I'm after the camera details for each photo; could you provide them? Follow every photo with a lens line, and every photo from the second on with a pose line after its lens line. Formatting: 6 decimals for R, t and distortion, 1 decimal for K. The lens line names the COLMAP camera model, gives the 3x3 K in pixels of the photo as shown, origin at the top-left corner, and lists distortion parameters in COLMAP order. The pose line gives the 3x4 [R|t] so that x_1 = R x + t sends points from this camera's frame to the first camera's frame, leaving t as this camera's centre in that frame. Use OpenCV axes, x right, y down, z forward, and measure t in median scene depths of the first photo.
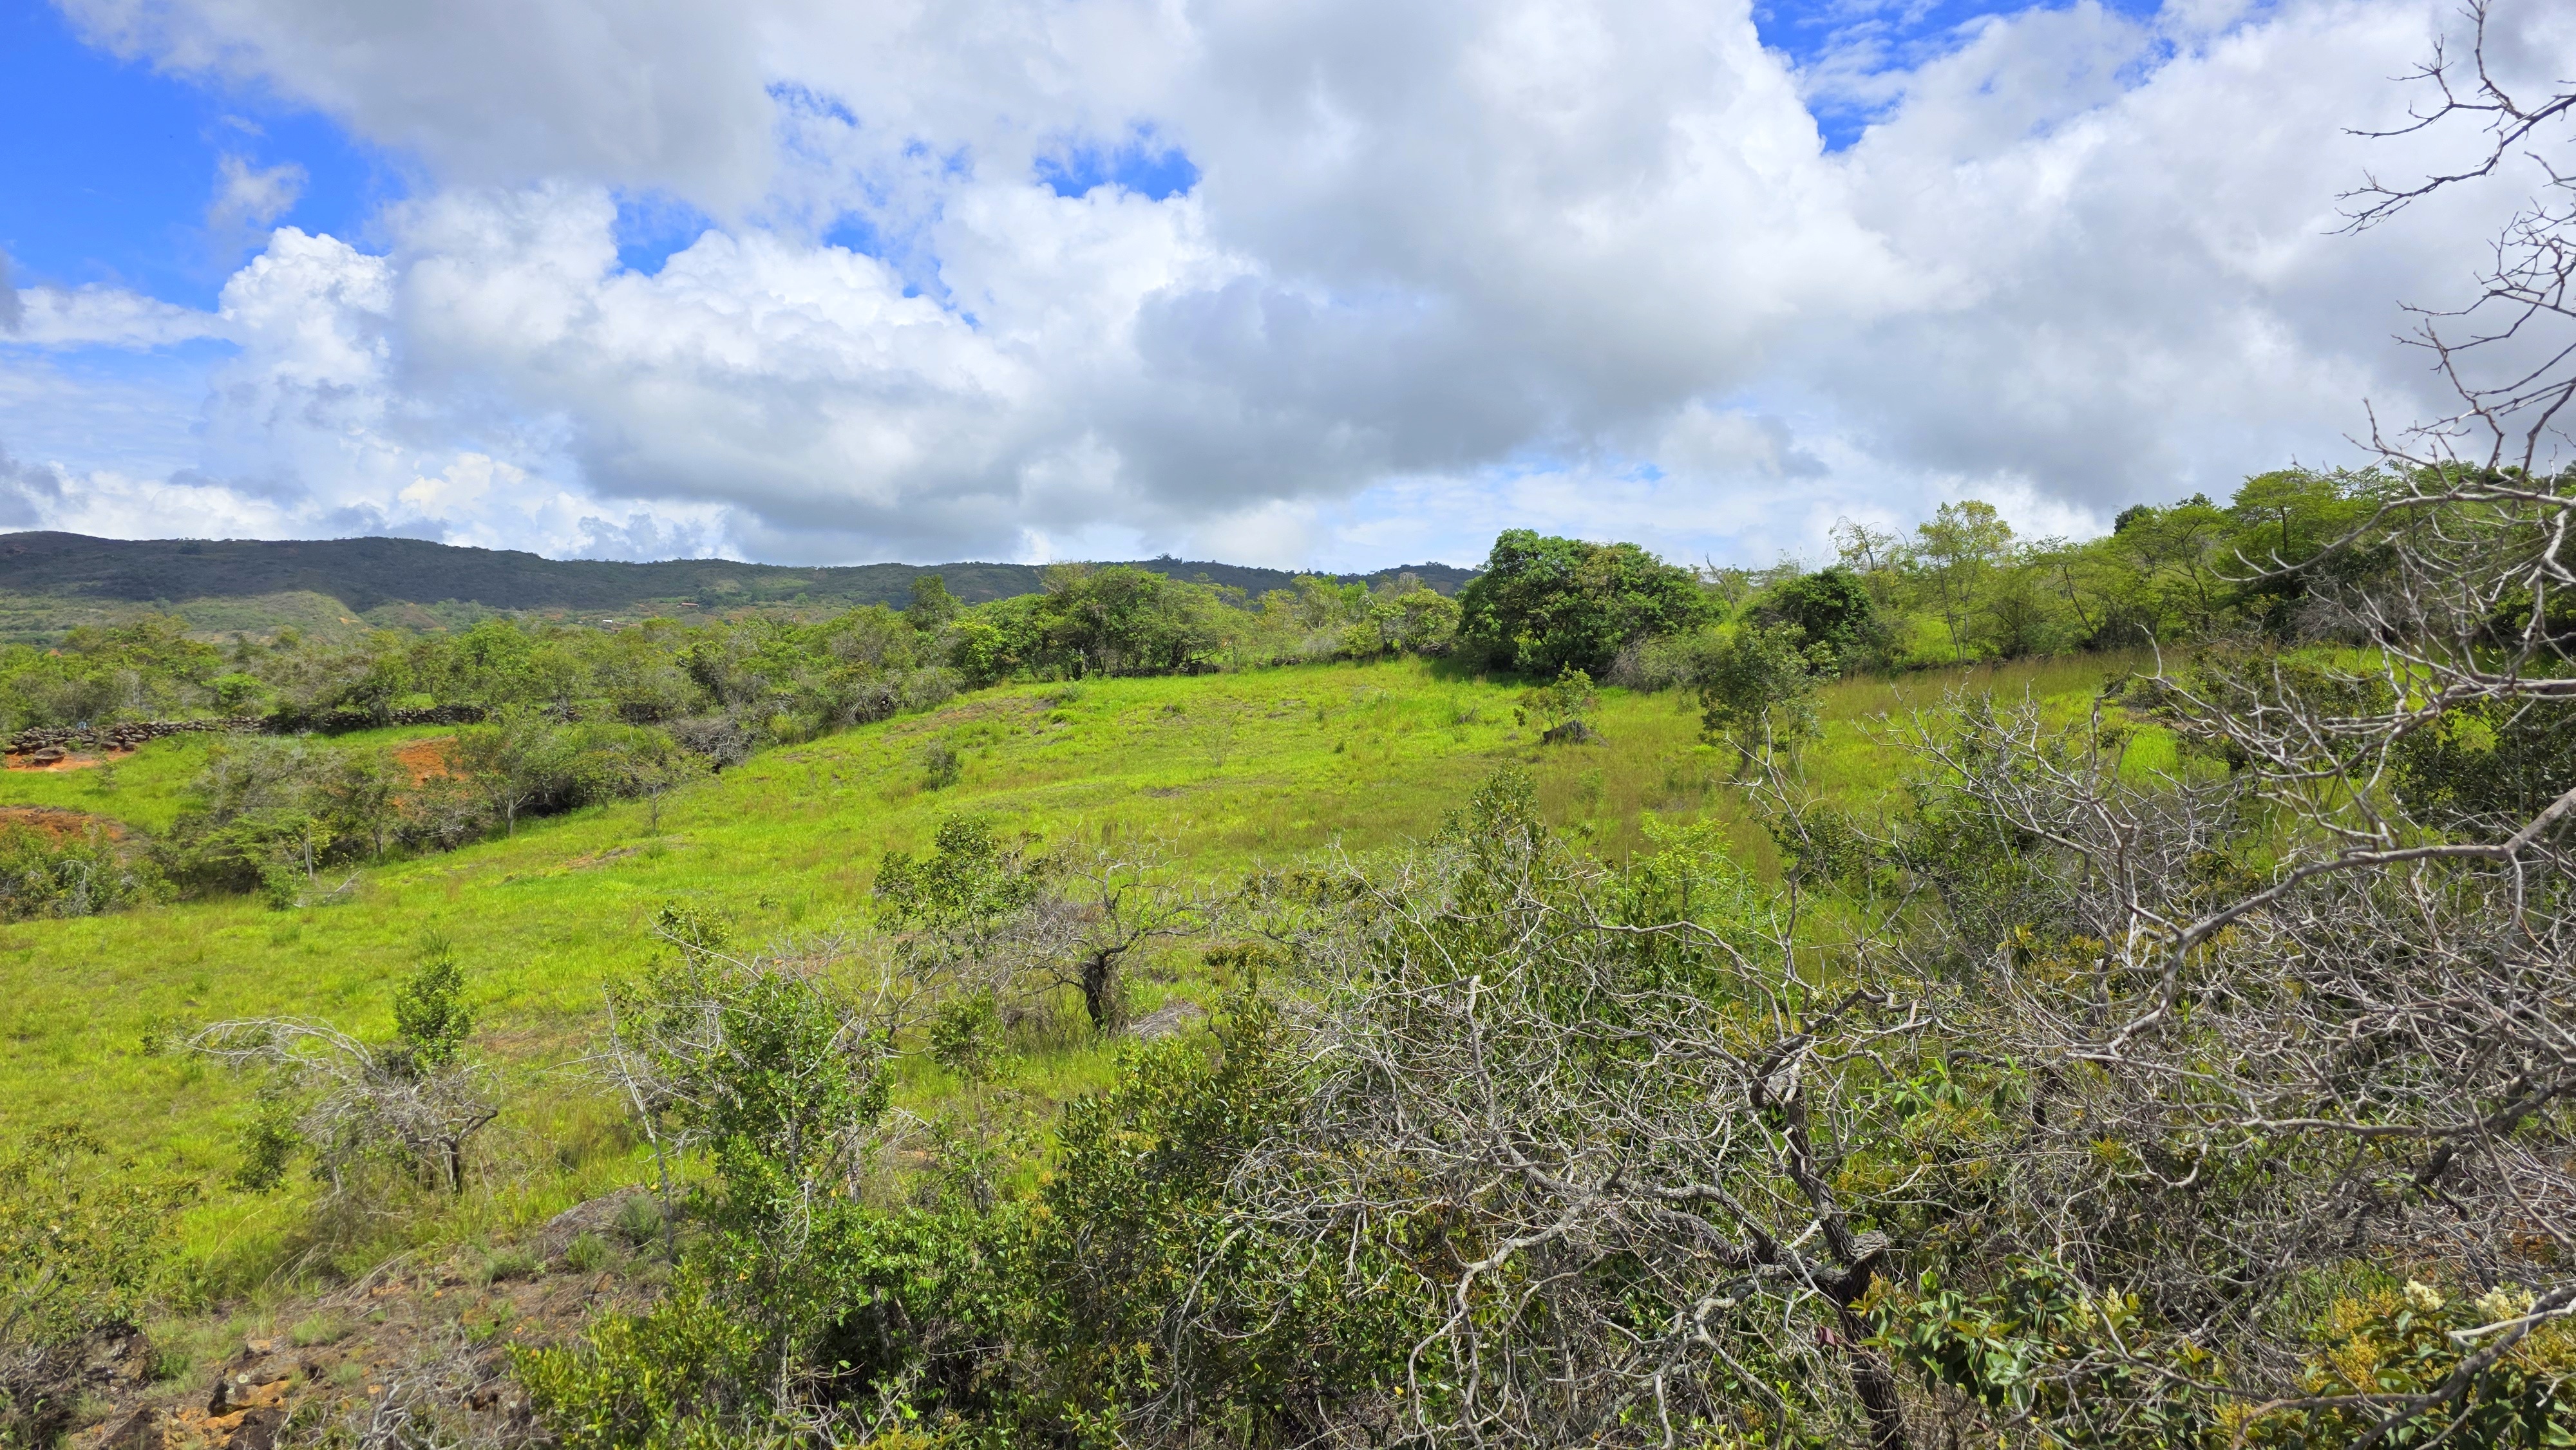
lens RADIAL K [[1717.2, 0, 1299.4], [0, 1717.2, 741.1], [0, 0, 1]] dist [0.065690, -0.063435]
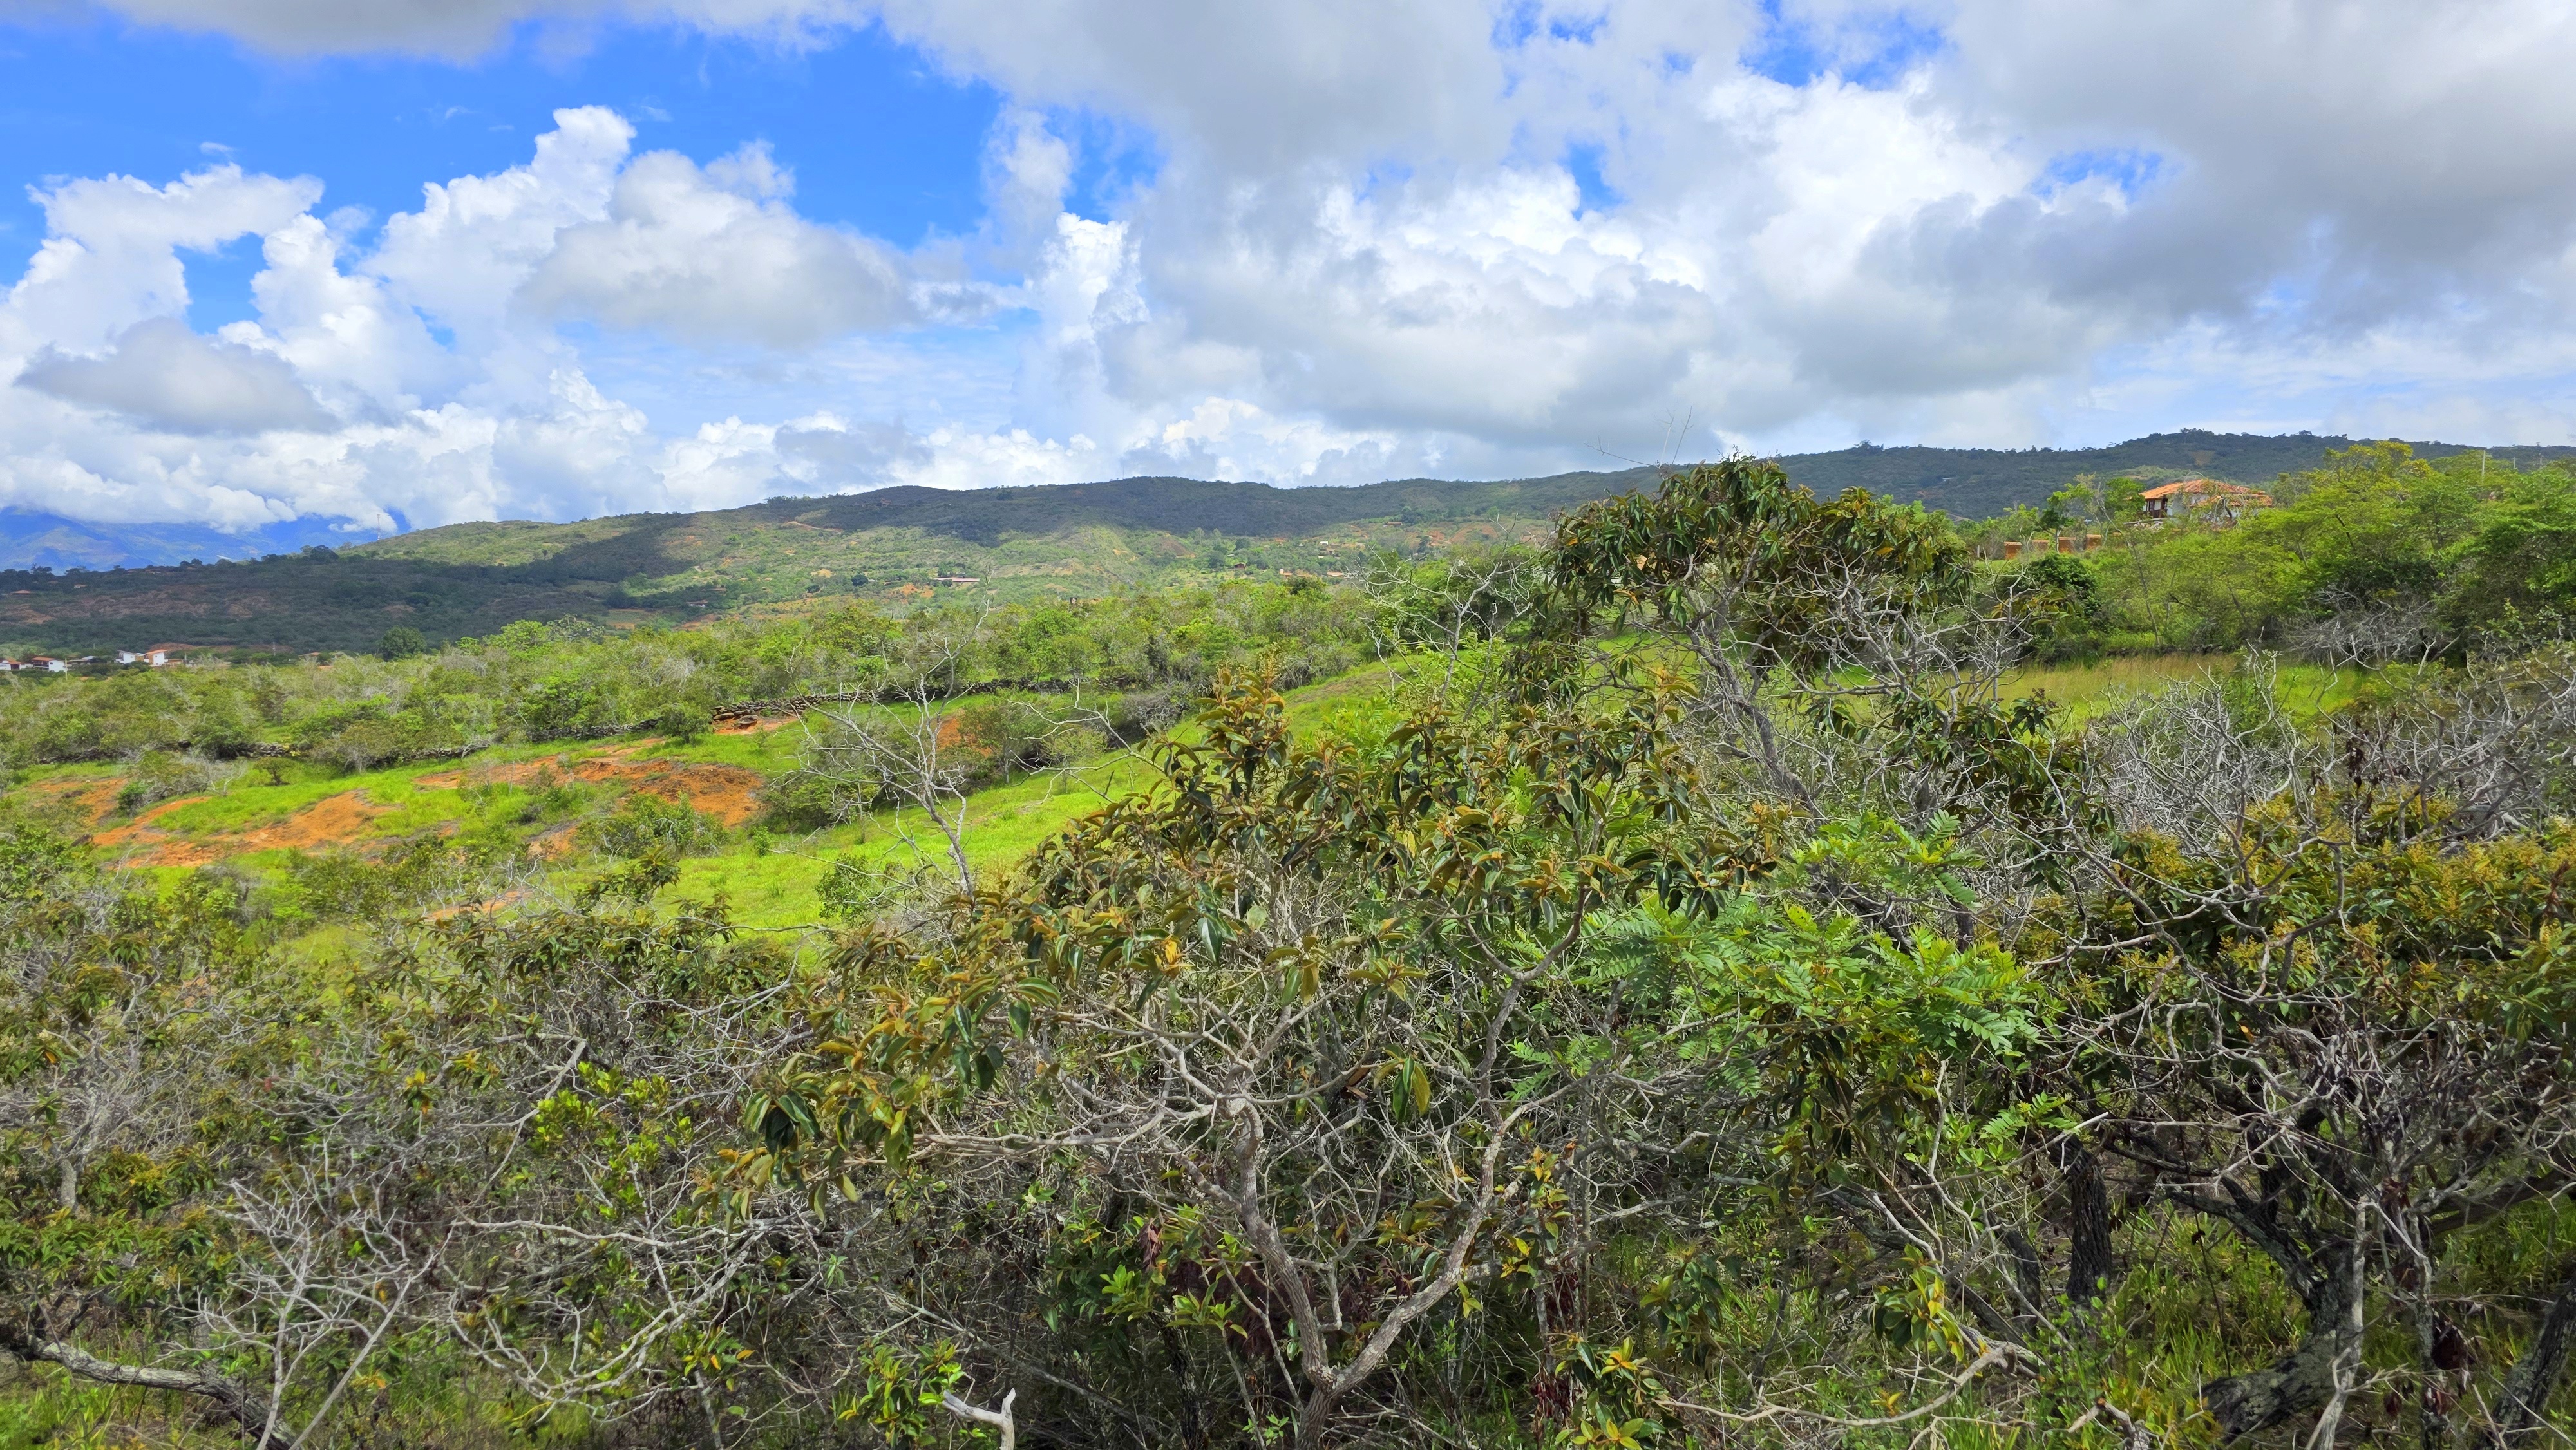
lens RADIAL K [[1717.2, 0, 1300.6], [0, 1717.2, 758.2], [0, 0, 1]] dist [0.065690, -0.063435]
pose [[0.918493, 0.008645, -0.395343, 0.231953], [0.018014, 0.997808, 0.063670, -0.039546], [0.395027, -0.065603, 0.916324, -0.102333]]
